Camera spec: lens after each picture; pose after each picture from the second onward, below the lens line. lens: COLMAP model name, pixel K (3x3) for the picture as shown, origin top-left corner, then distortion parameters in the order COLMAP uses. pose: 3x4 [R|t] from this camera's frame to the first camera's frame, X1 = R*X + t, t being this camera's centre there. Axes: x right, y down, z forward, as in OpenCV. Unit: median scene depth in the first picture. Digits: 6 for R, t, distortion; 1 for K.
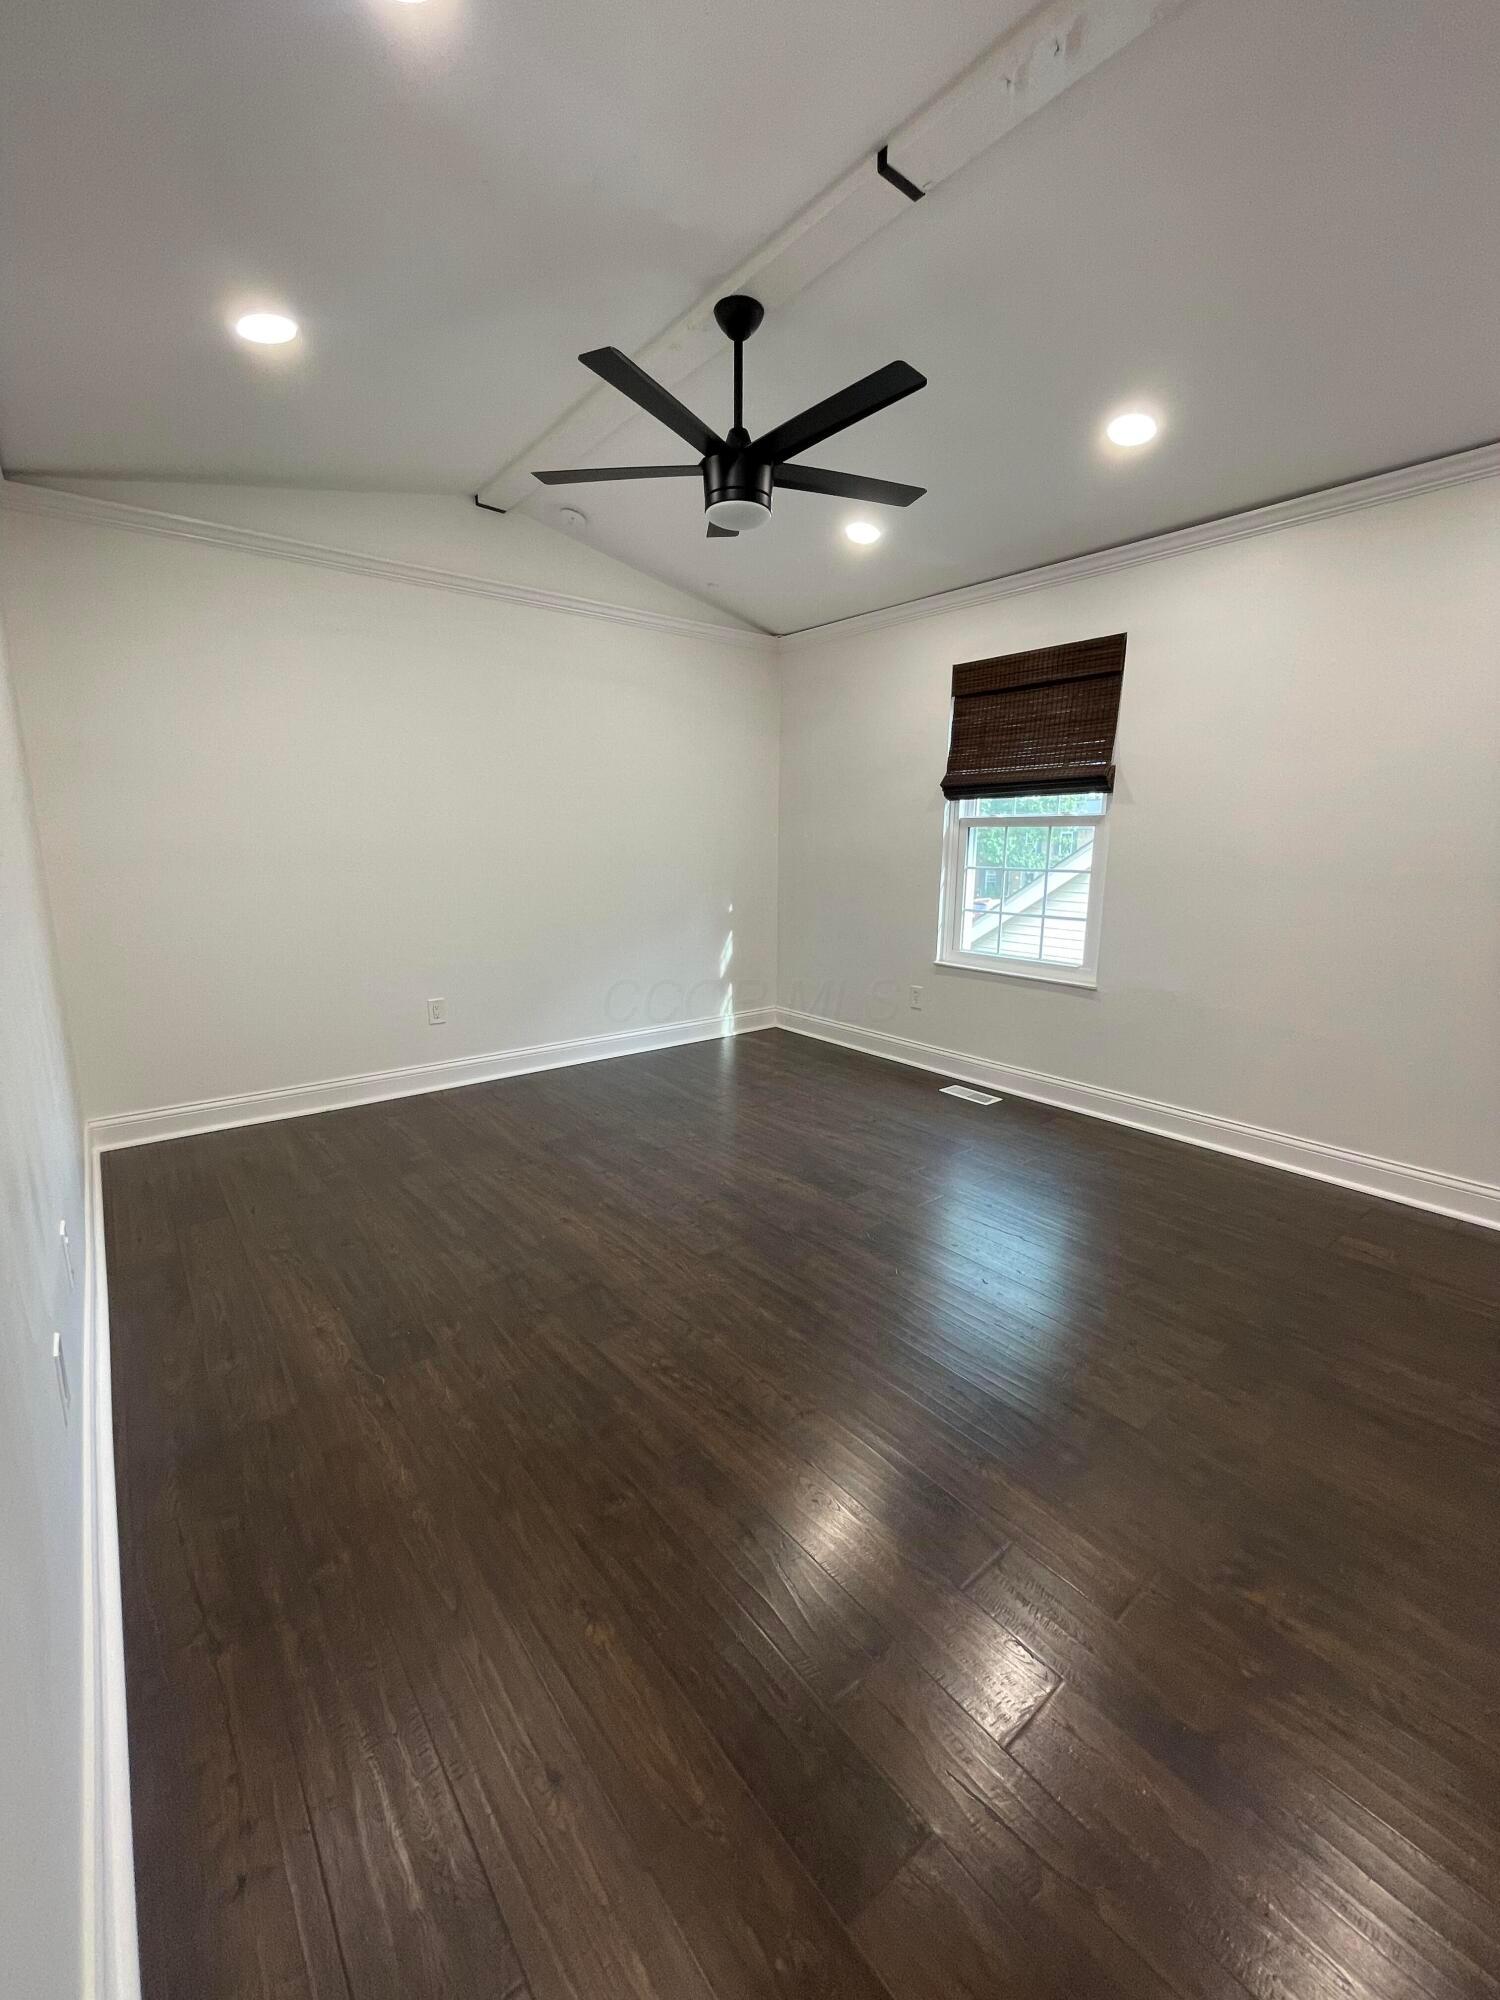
lens RADIAL K [[817.2, 0, 751.7], [0, 817.2, 995.9], [0, 0, 1]] dist [-0.001218, -0.000016]
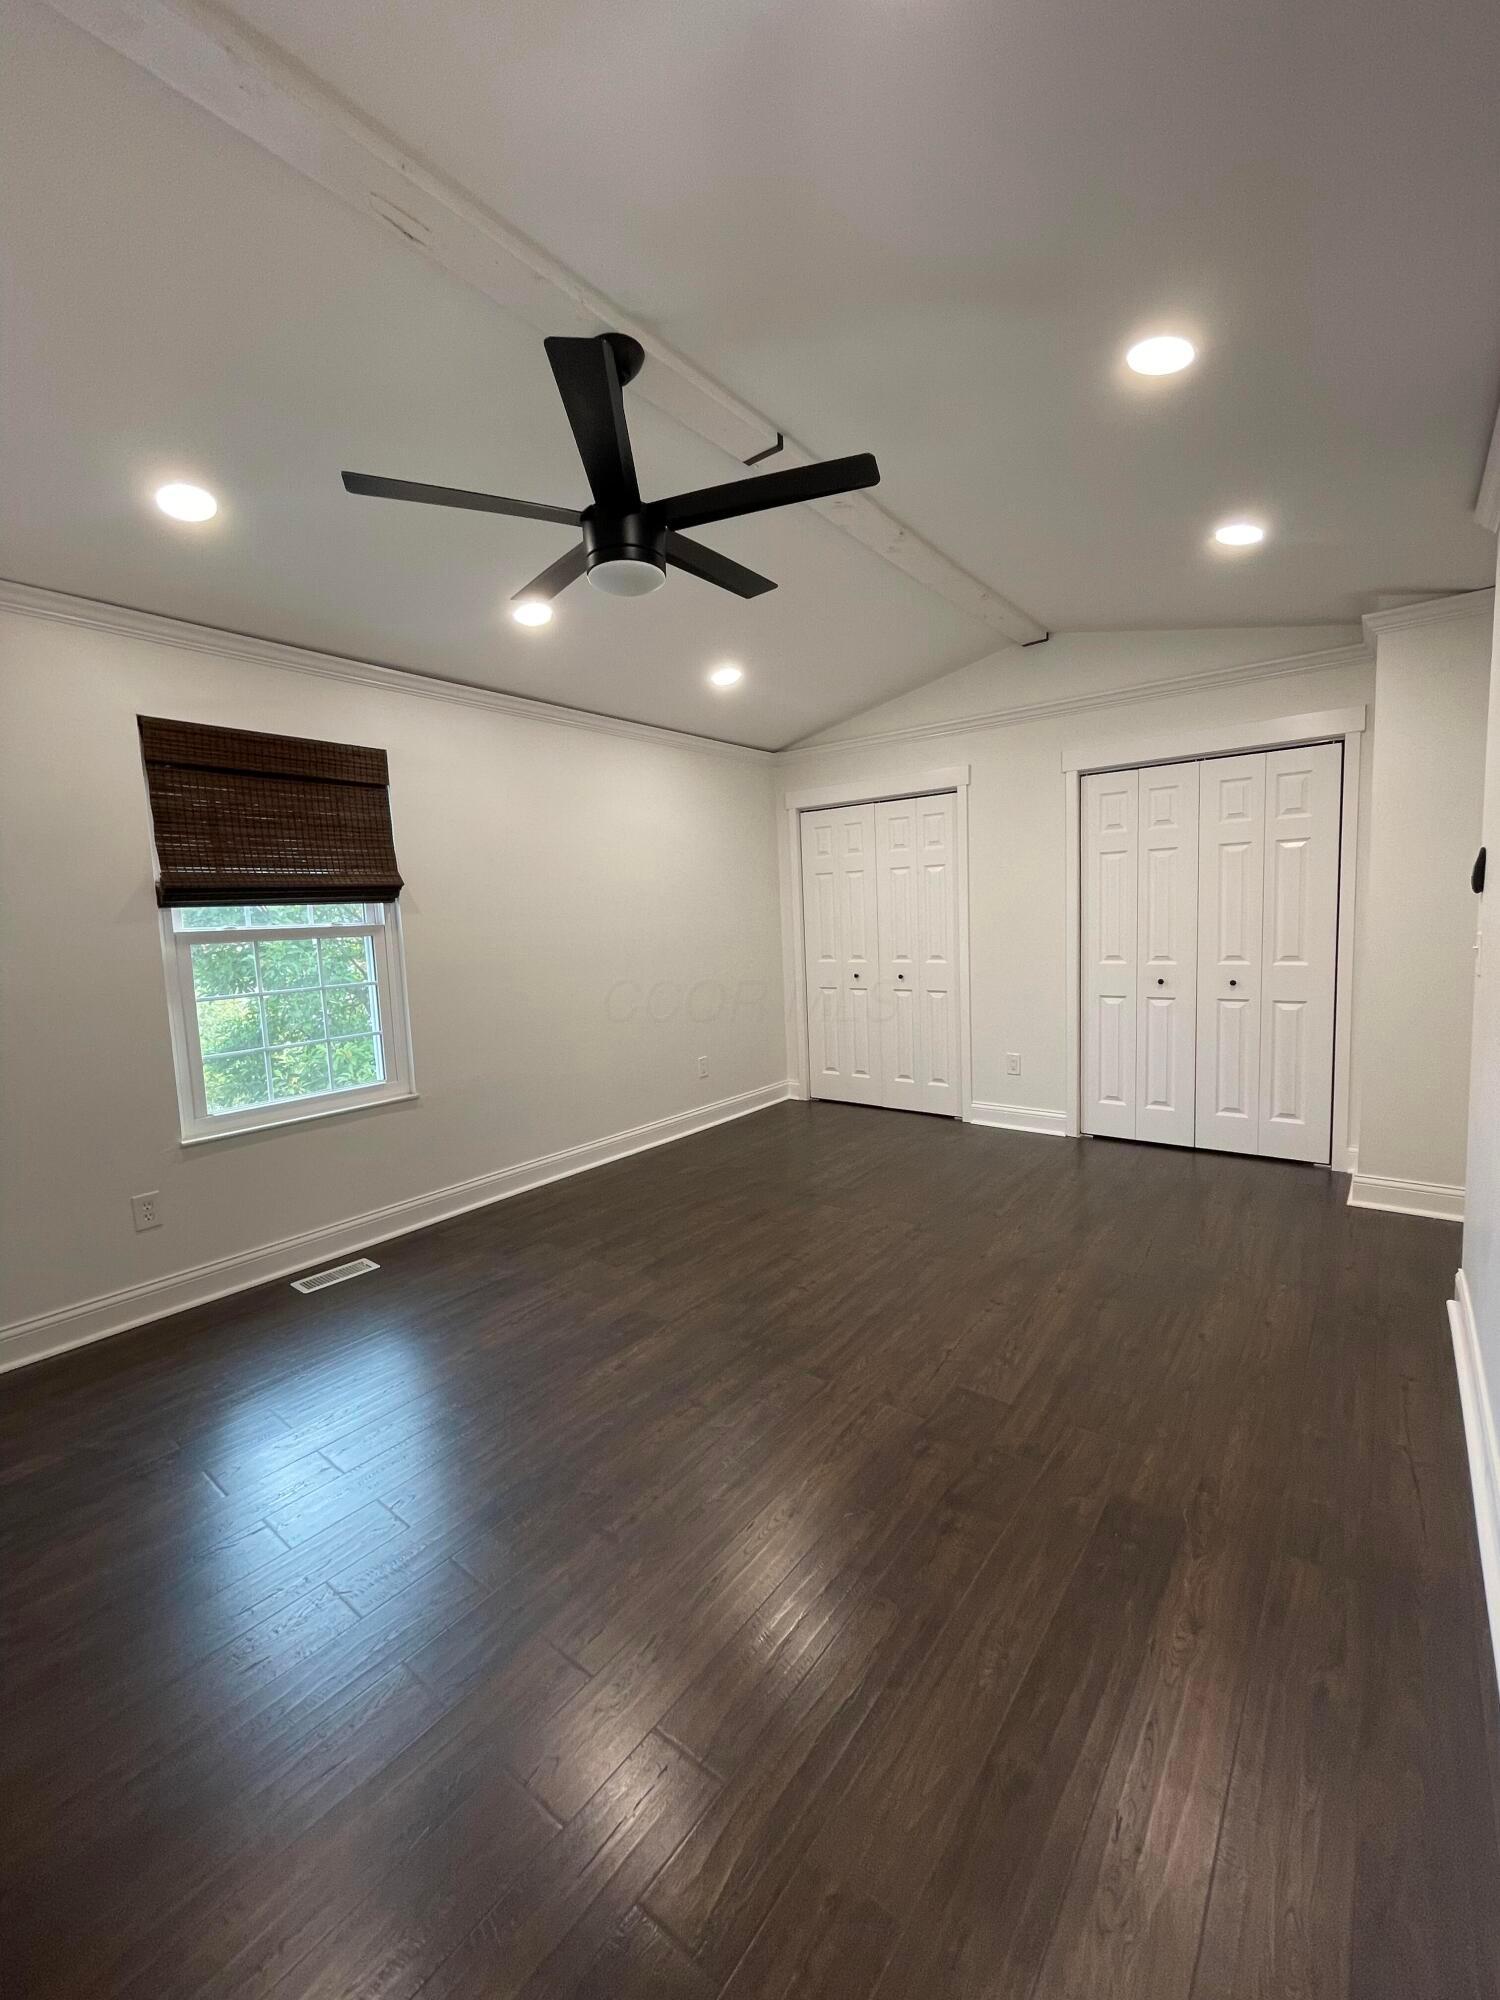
lens RADIAL K [[817.2, 0, 751.7], [0, 817.2, 995.9], [0, 0, 1]] dist [-0.001218, -0.000016]
pose [[-0.227701, -0.093597, 0.969222, -0.647206], [0.224626, 0.963474, 0.145814, -0.188381], [-0.947468, 0.250914, -0.198360, 0.820549]]
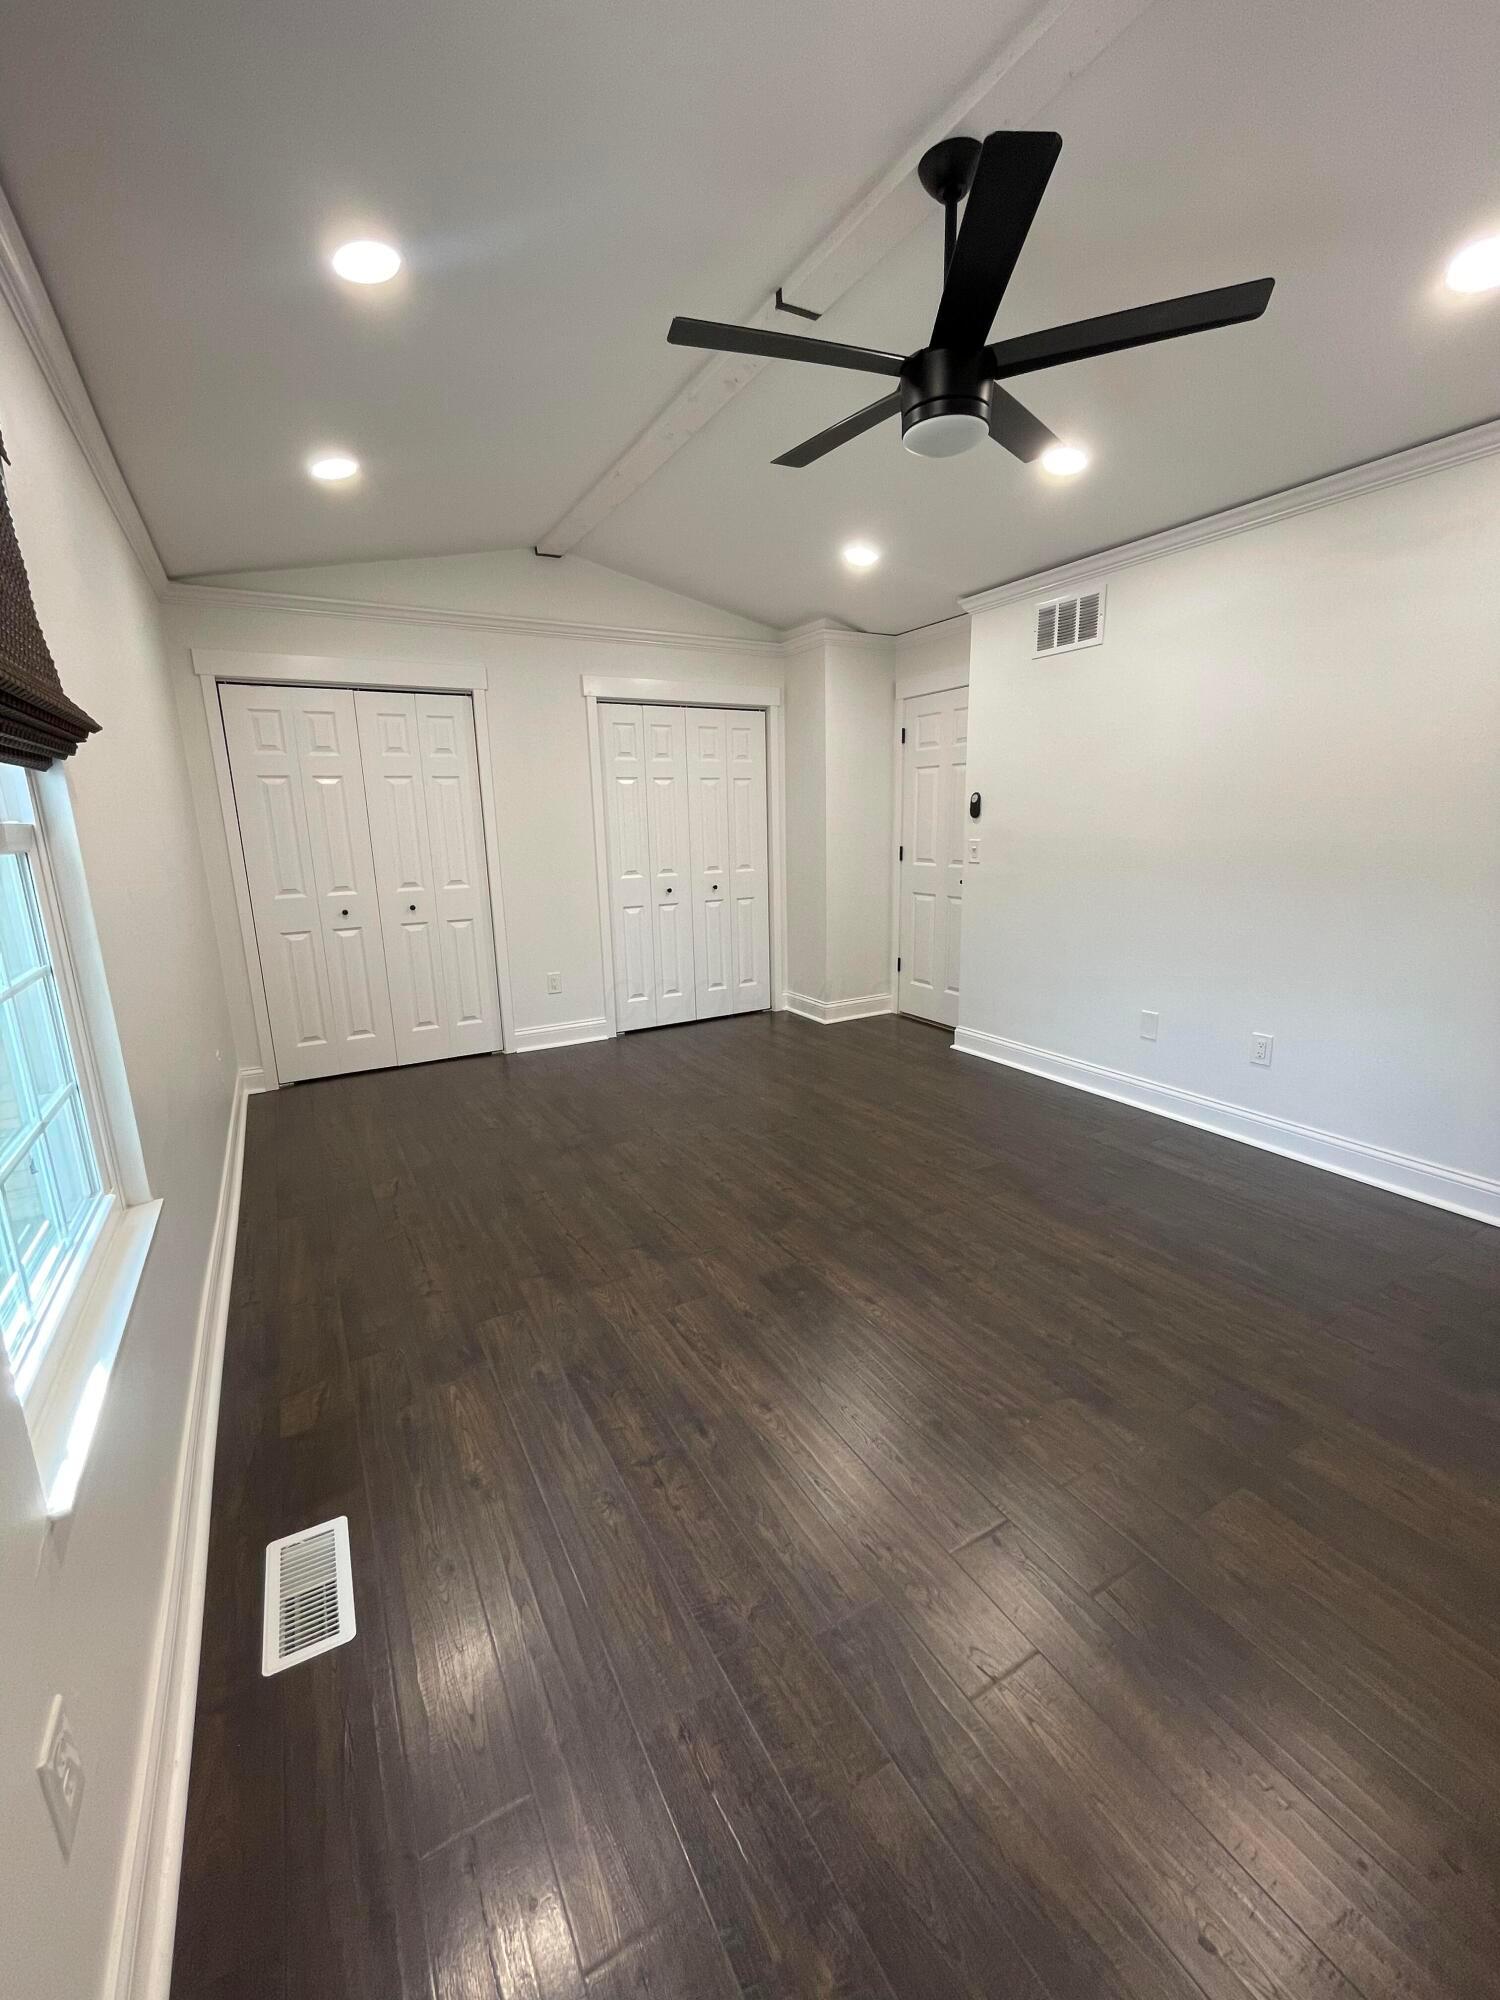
lens RADIAL K [[809.8, 0, 747.6], [0, 809.8, 1008.4], [0, 0, 1]] dist [-0.002062, -0.000030]
pose [[-0.987570, -0.020591, 0.155827, 0.029488], [0.045926, 0.910319, 0.411352, -0.295113], [-0.150323, 0.413396, -0.898057, 1.374888]]
